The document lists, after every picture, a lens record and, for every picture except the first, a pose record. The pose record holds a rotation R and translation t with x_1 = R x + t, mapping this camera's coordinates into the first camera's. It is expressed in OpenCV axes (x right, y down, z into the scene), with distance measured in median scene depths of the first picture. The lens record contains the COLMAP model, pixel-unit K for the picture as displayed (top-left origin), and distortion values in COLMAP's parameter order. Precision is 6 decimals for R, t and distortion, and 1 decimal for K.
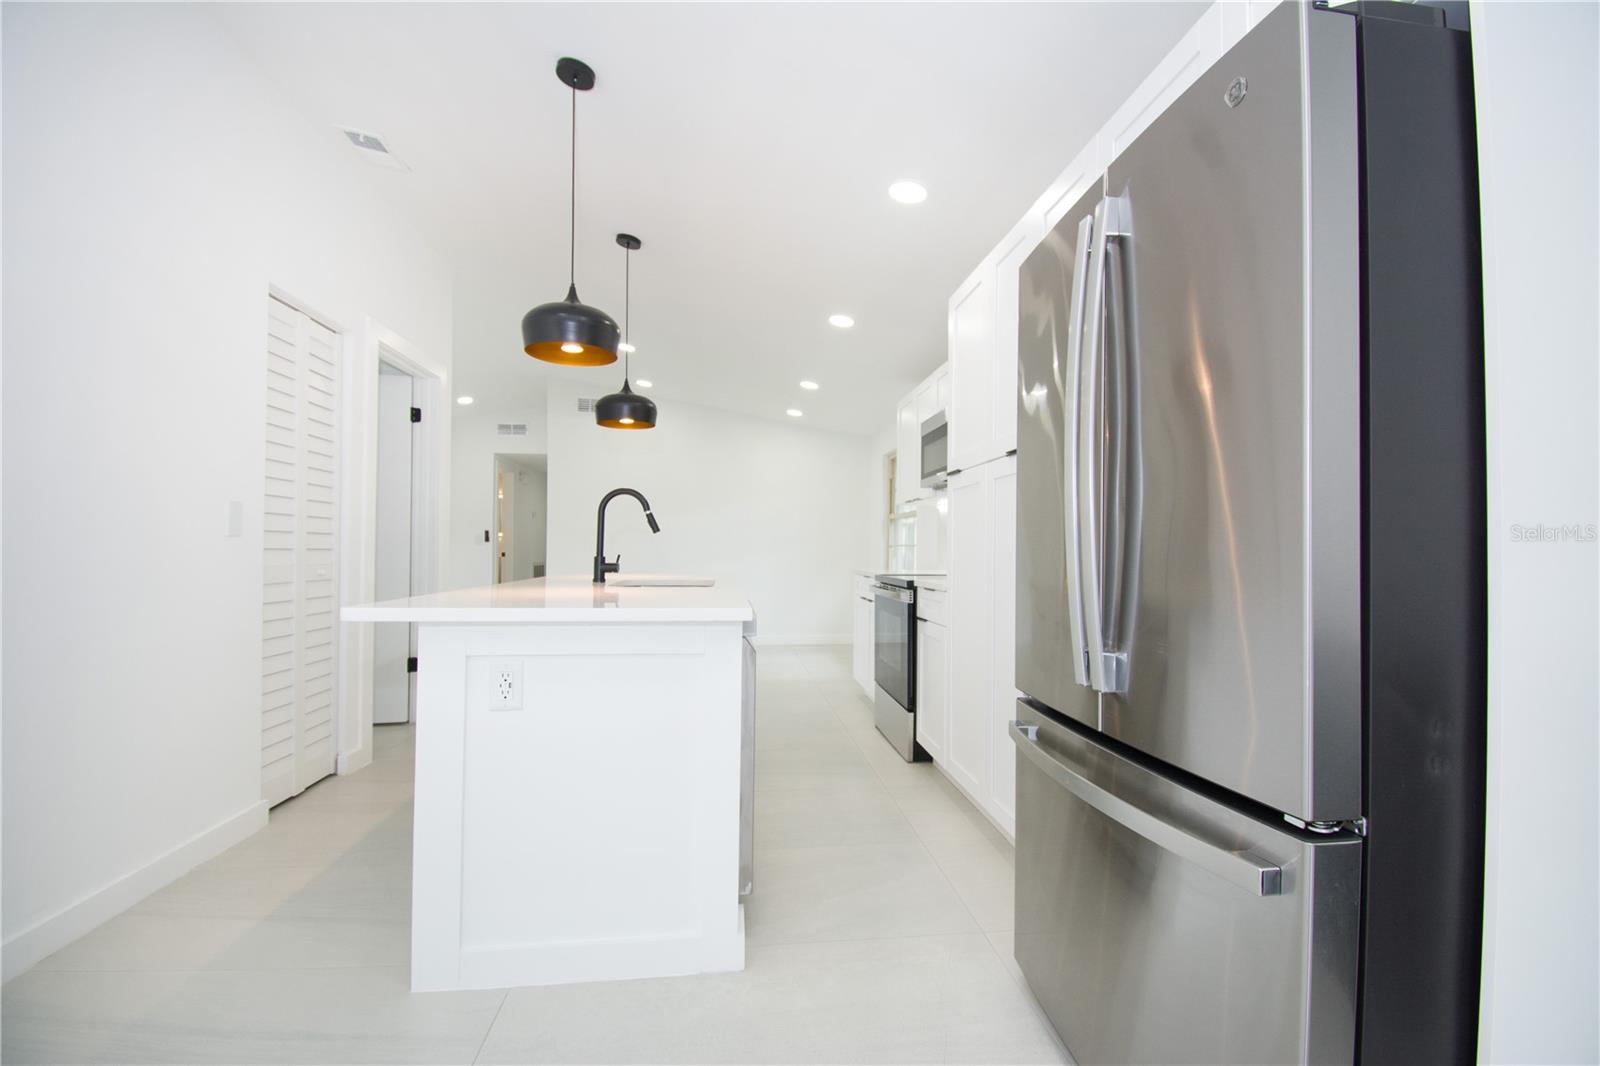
lens RADIAL K [[700.4, 0, 807.0], [0, 700.4, 529.1], [0, 0, 1]] dist [0.016134, -0.026024]
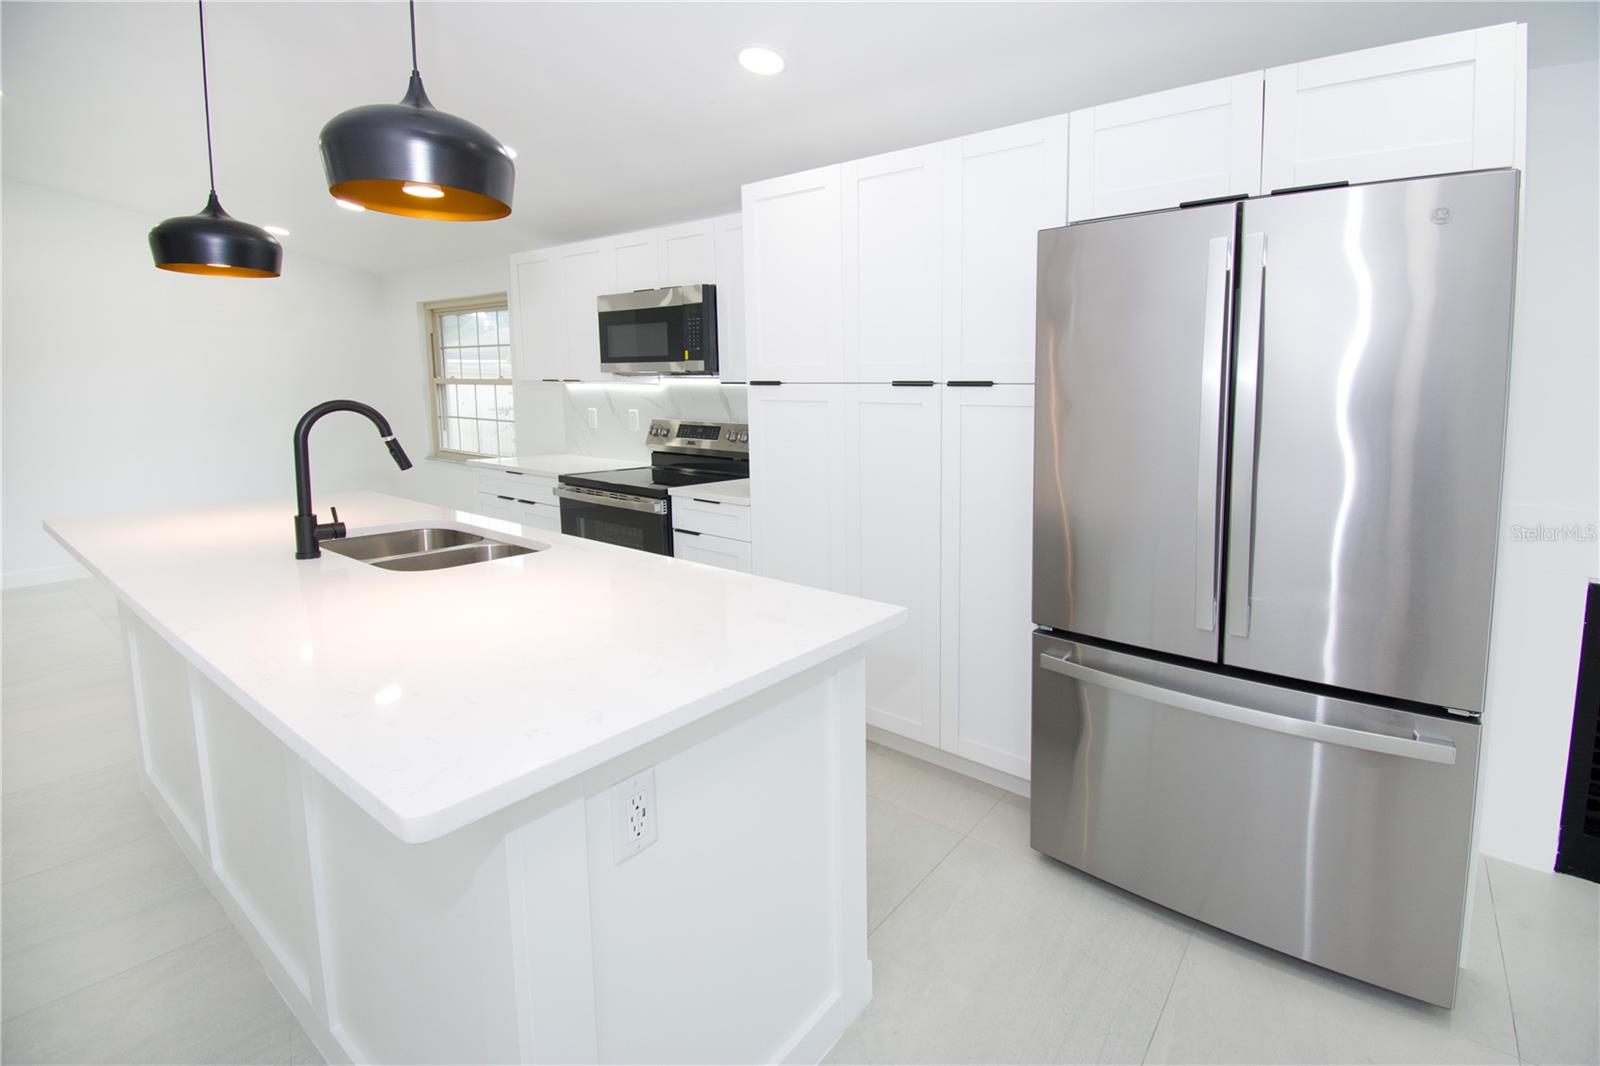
lens RADIAL K [[702.1, 0, 826.3], [0, 702.1, 463.6], [0, 0, 1]] dist [0.019286, -0.025254]
pose [[0.723228, -0.072340, 0.686810, -0.384037], [-0.014554, 0.992681, 0.119883, -0.084858], [-0.690456, -0.096698, 0.716882, 0.258174]]
